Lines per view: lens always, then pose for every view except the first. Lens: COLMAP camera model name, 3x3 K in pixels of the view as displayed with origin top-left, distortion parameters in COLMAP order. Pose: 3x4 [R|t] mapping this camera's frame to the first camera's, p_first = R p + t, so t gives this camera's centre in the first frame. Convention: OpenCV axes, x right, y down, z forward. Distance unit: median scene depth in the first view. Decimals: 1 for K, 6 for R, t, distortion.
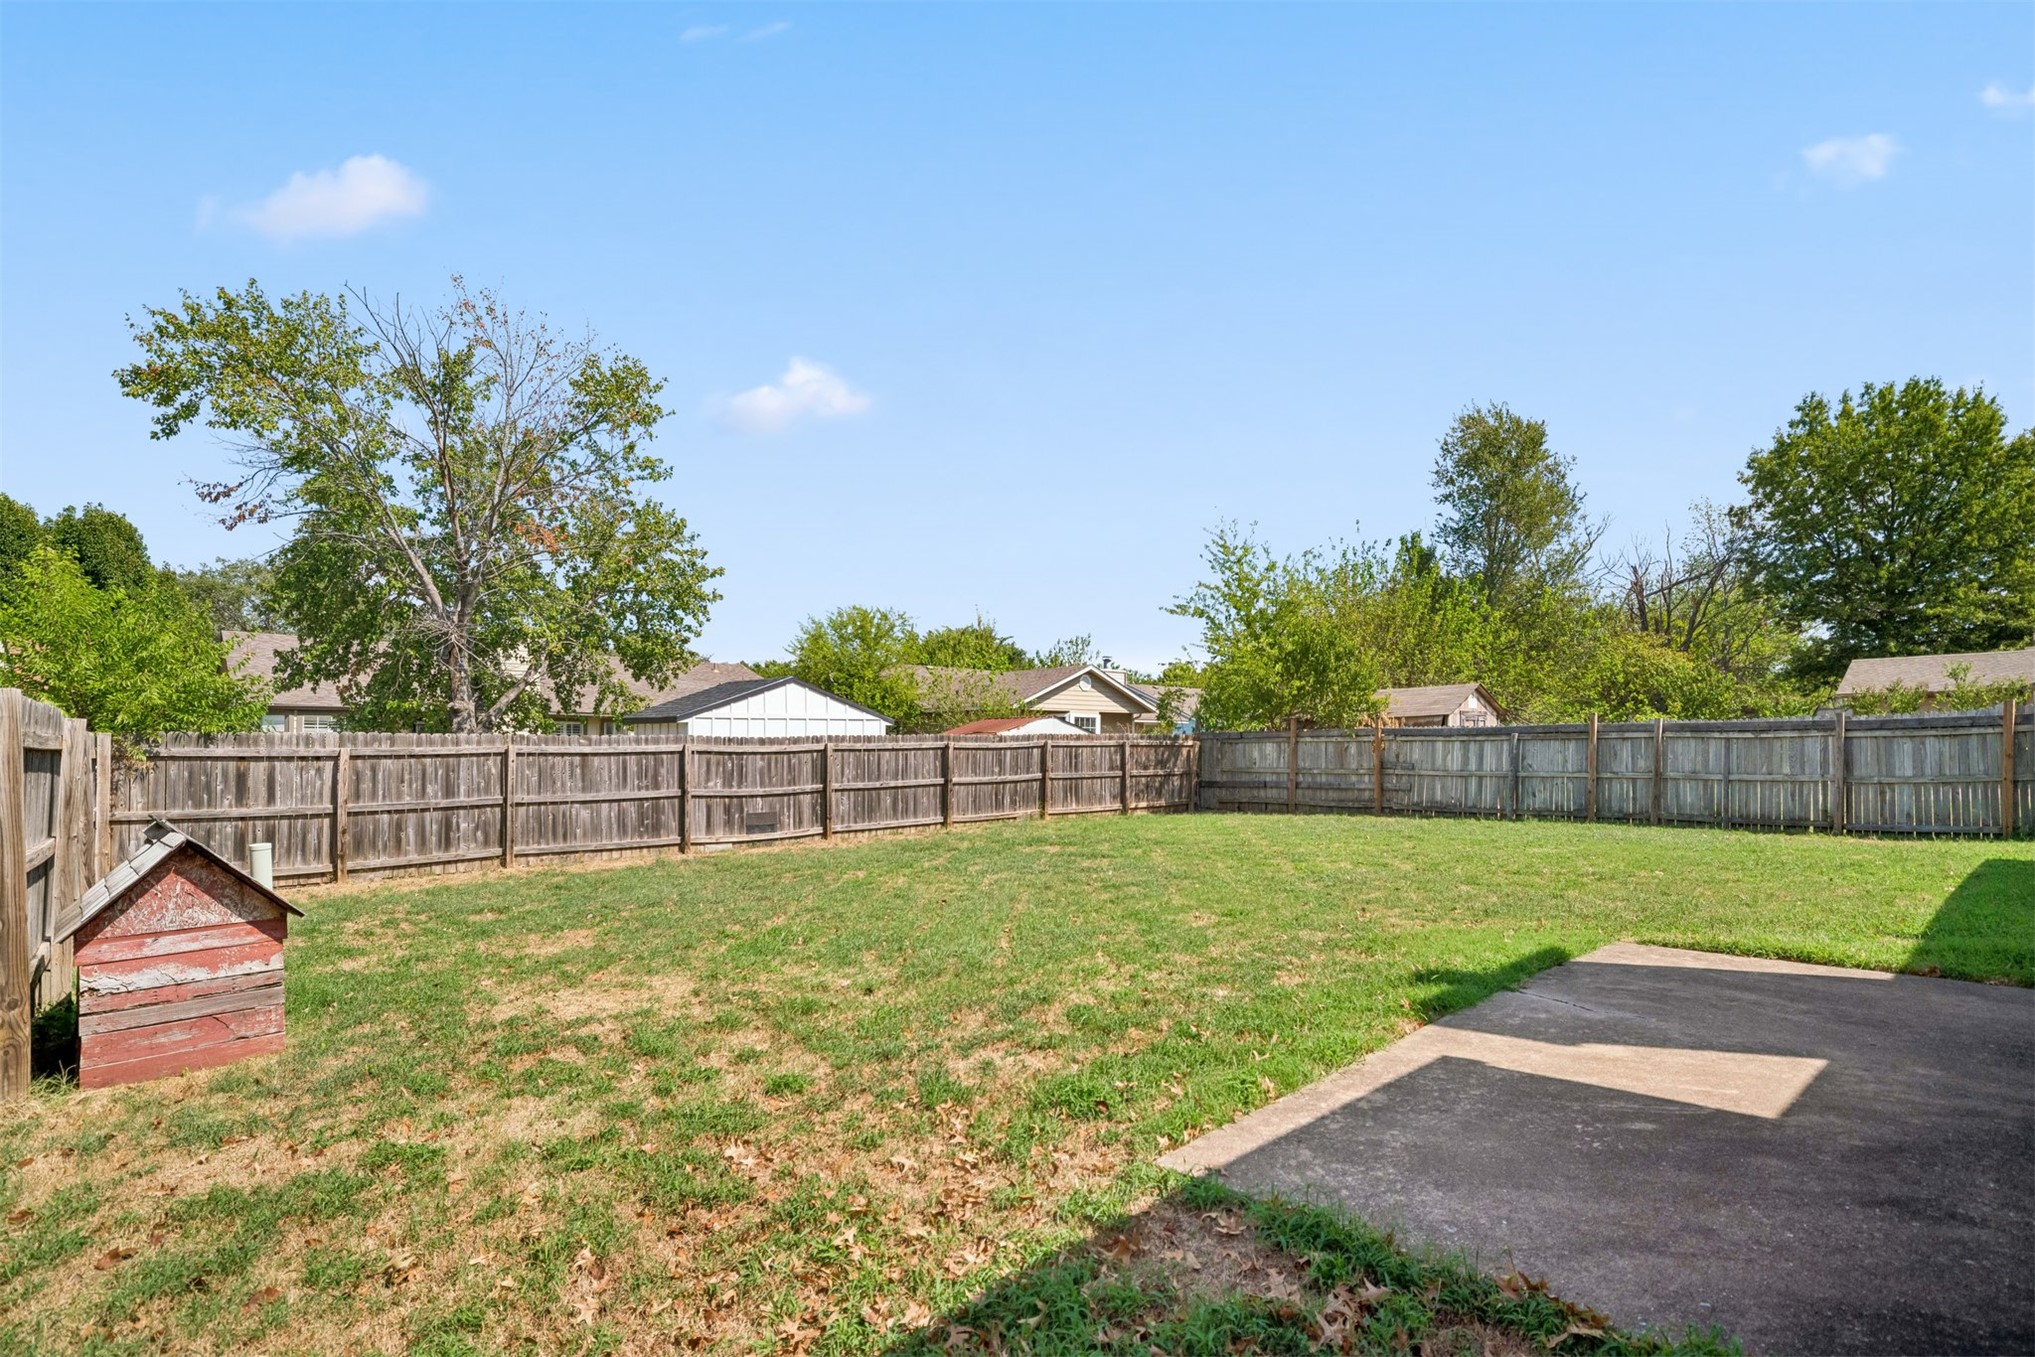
lens RADIAL K [[941.5, 0, 1040.2], [0, 941.5, 755.1], [0, 0, 1]] dist [-0.018001, 0.009898]
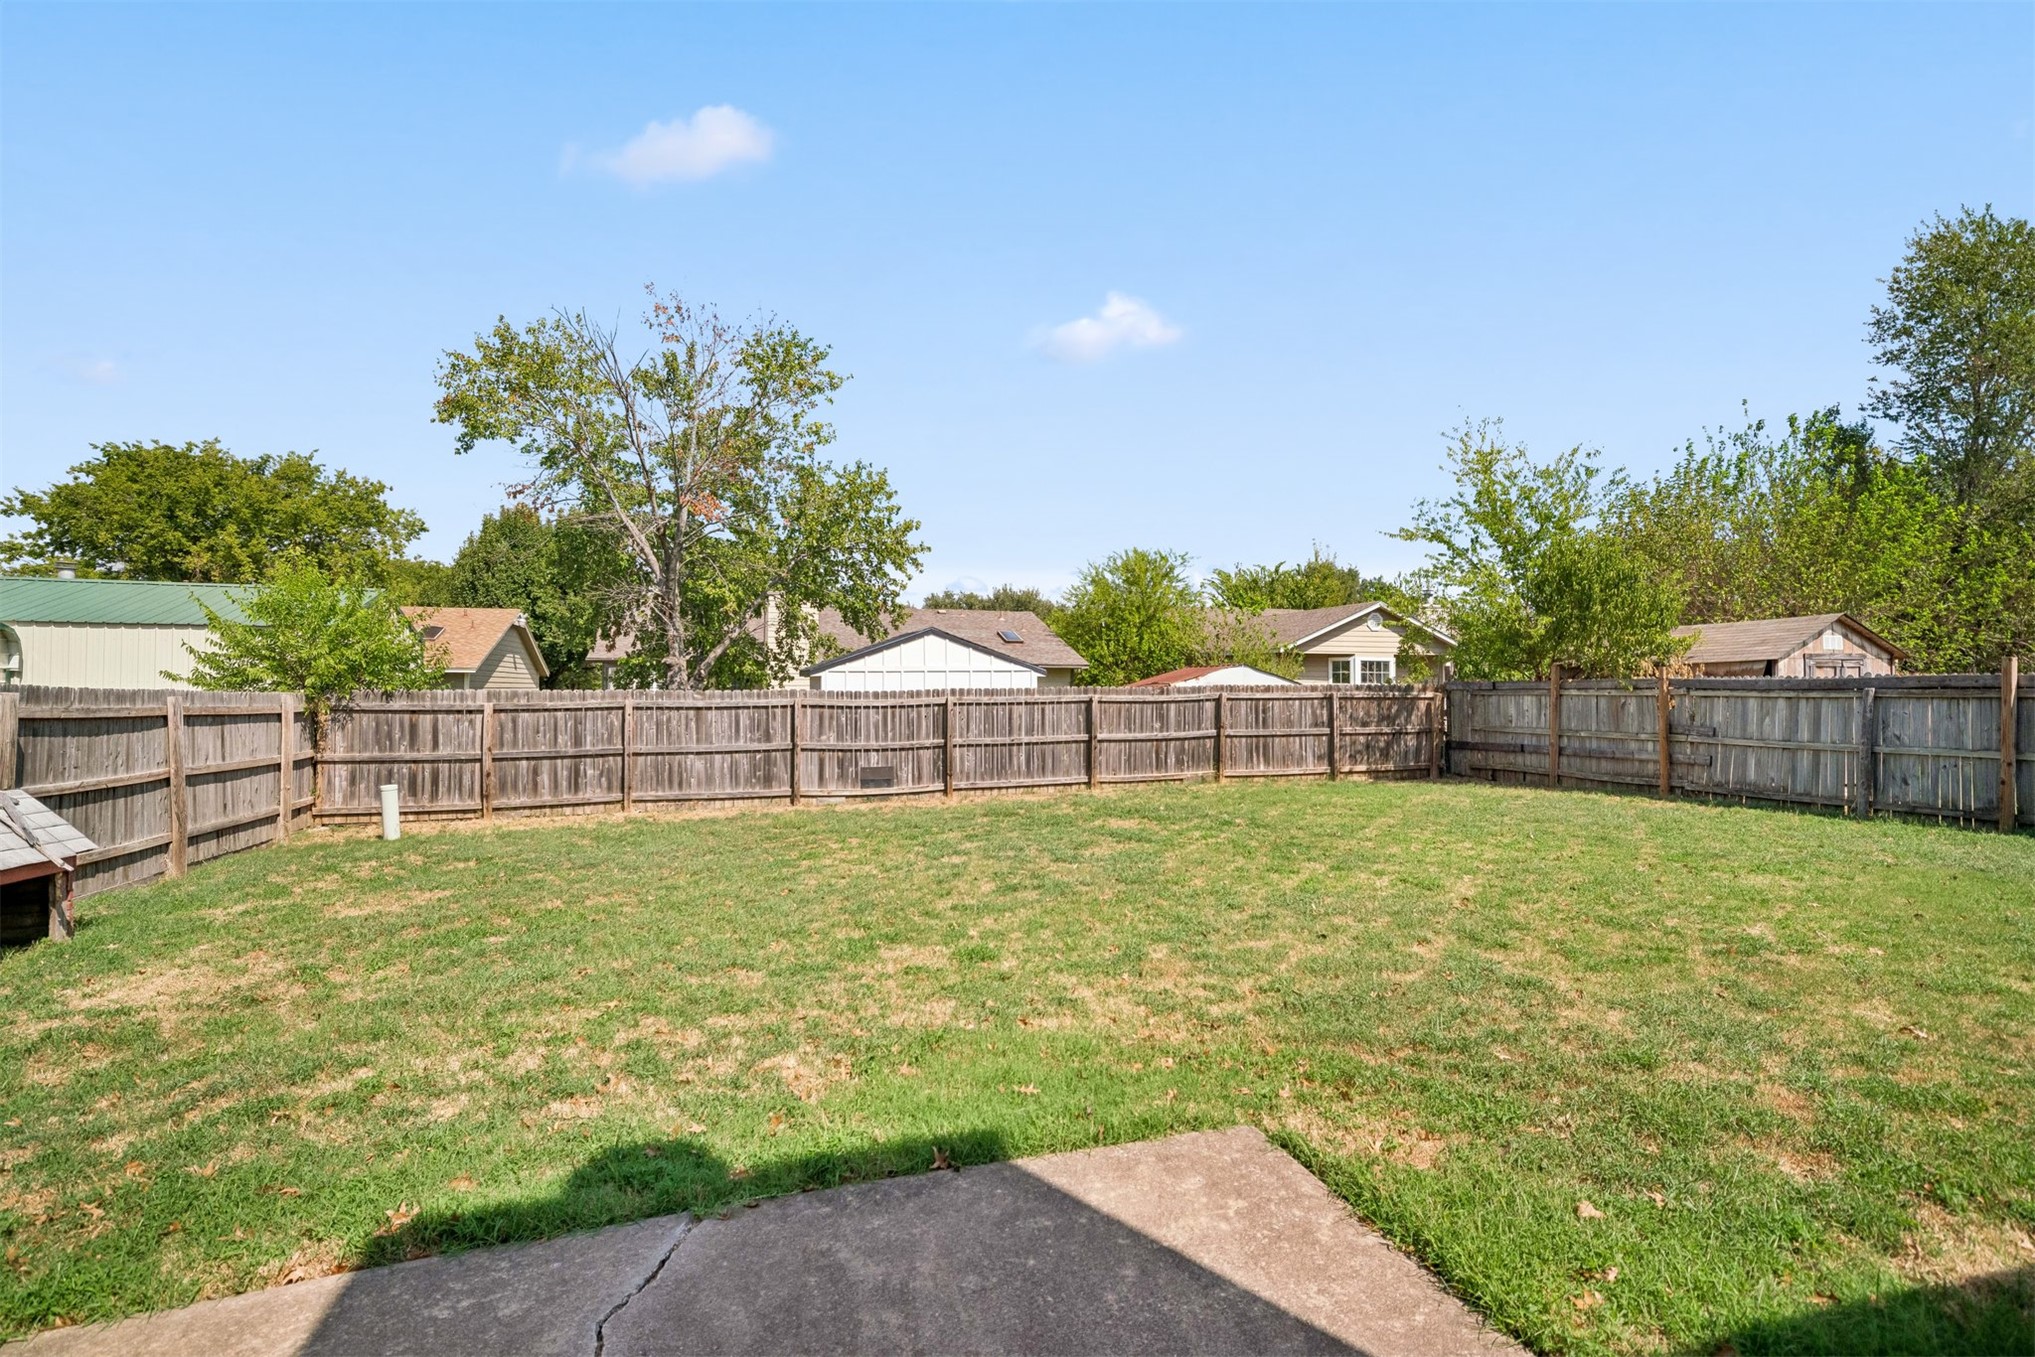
lens RADIAL K [[941.5, 0, 1018.2], [0, 941.5, 673.0], [0, 0, 1]] dist [-0.018001, 0.009898]
pose [[0.912061, -0.002602, -0.410047, 0.219896], [-0.006524, 0.999761, -0.020856, -0.016251], [0.410003, 0.021697, 0.911826, 0.134622]]
